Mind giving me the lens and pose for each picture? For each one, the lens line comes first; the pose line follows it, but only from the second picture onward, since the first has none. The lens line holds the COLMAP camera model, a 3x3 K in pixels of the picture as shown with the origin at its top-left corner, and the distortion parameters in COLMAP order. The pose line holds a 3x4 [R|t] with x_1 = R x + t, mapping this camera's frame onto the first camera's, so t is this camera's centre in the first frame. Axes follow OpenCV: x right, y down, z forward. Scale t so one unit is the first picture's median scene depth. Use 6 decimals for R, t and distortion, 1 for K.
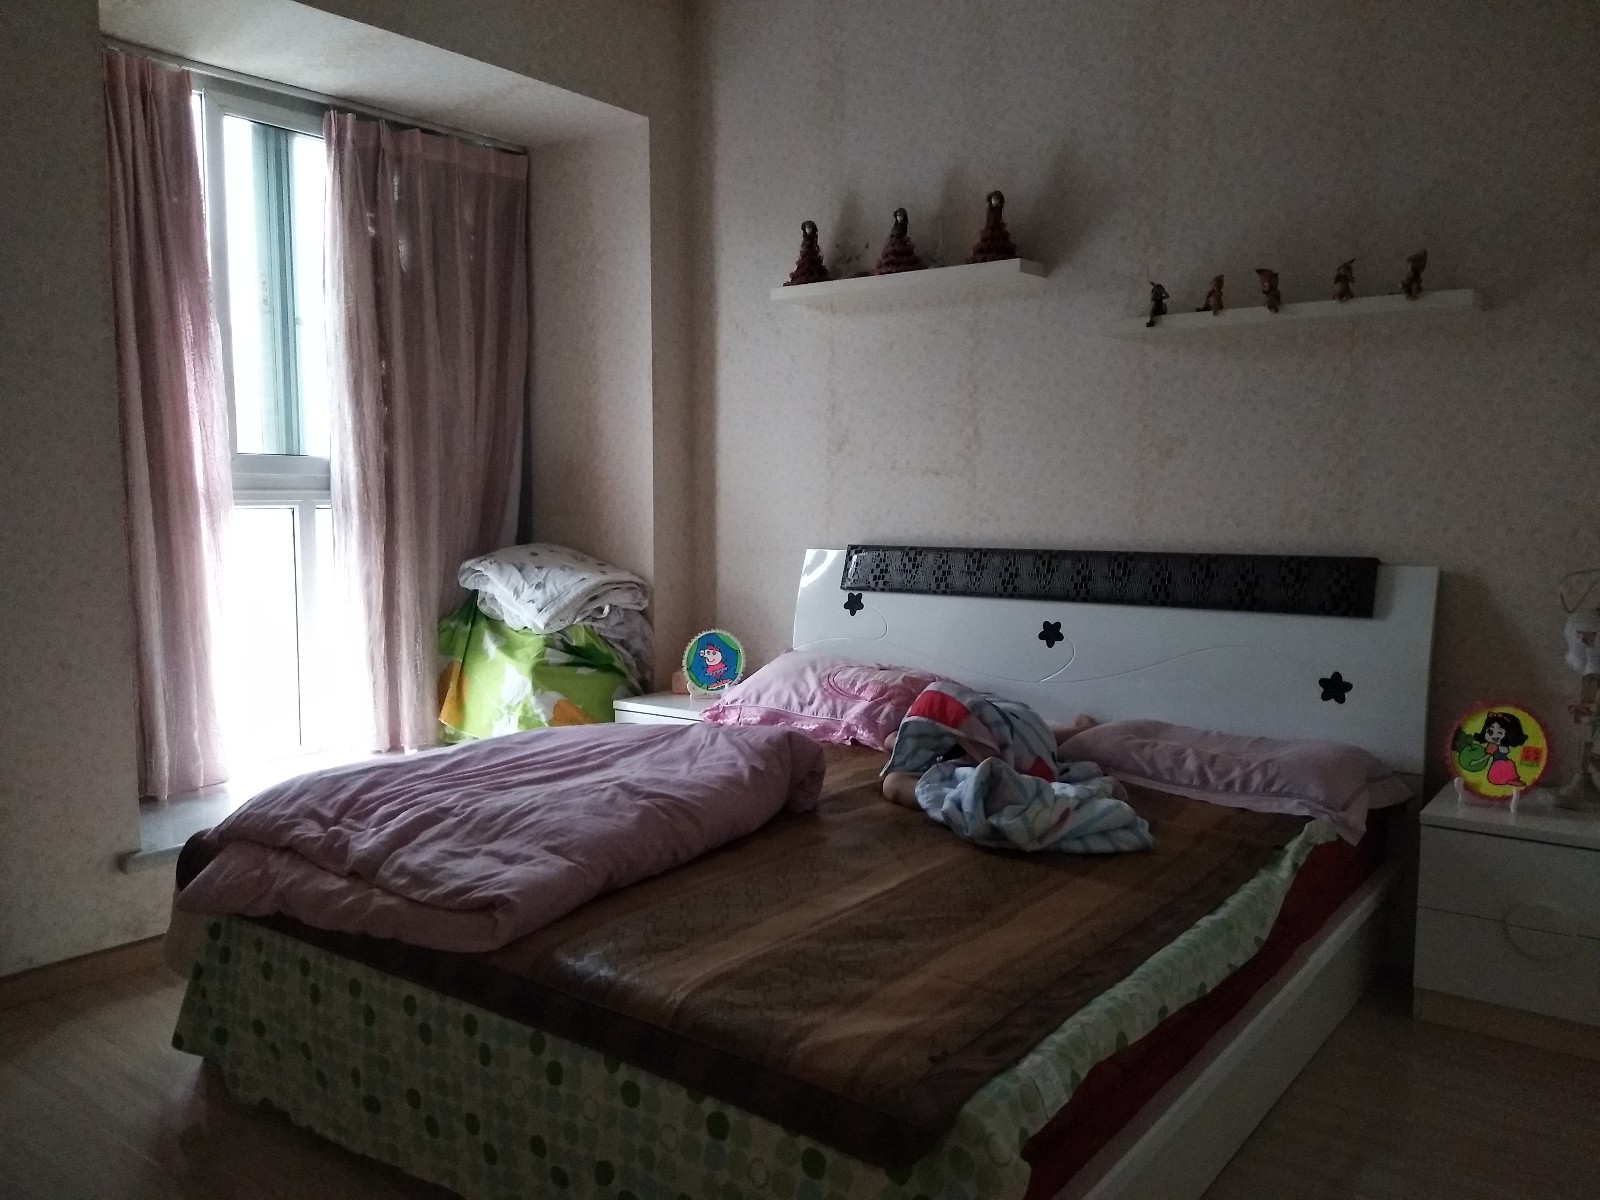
lens RADIAL K [[1241.2, 0, 825.7], [0, 1241.2, 605.6], [0, 0, 1]] dist [0.097715, -0.148585]
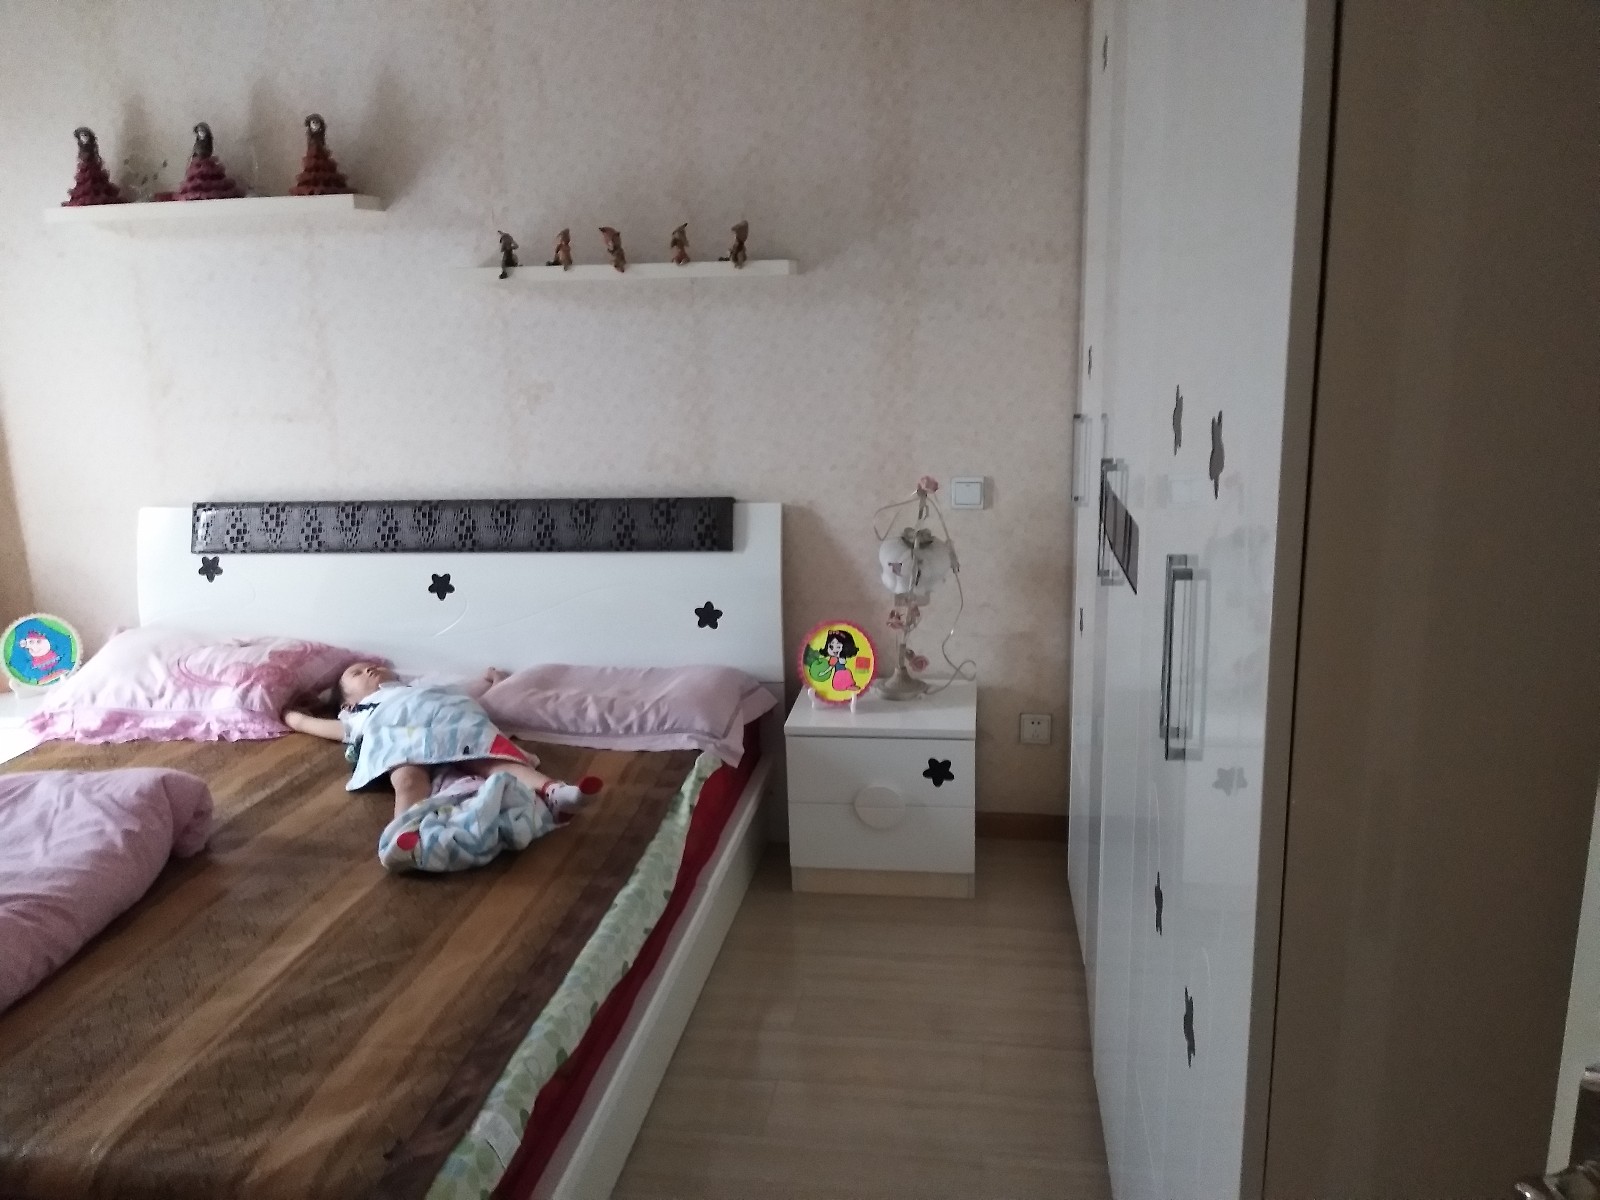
lens RADIAL K [[1241.2, 0, 825.7], [0, 1241.2, 605.6], [0, 0, 1]] dist [0.097715, -0.148585]
pose [[0.880660, -0.139977, 0.452597, -0.002263], [0.075842, 0.984688, 0.156965, -0.116338], [-0.467638, -0.103907, 0.877791, -0.020698]]
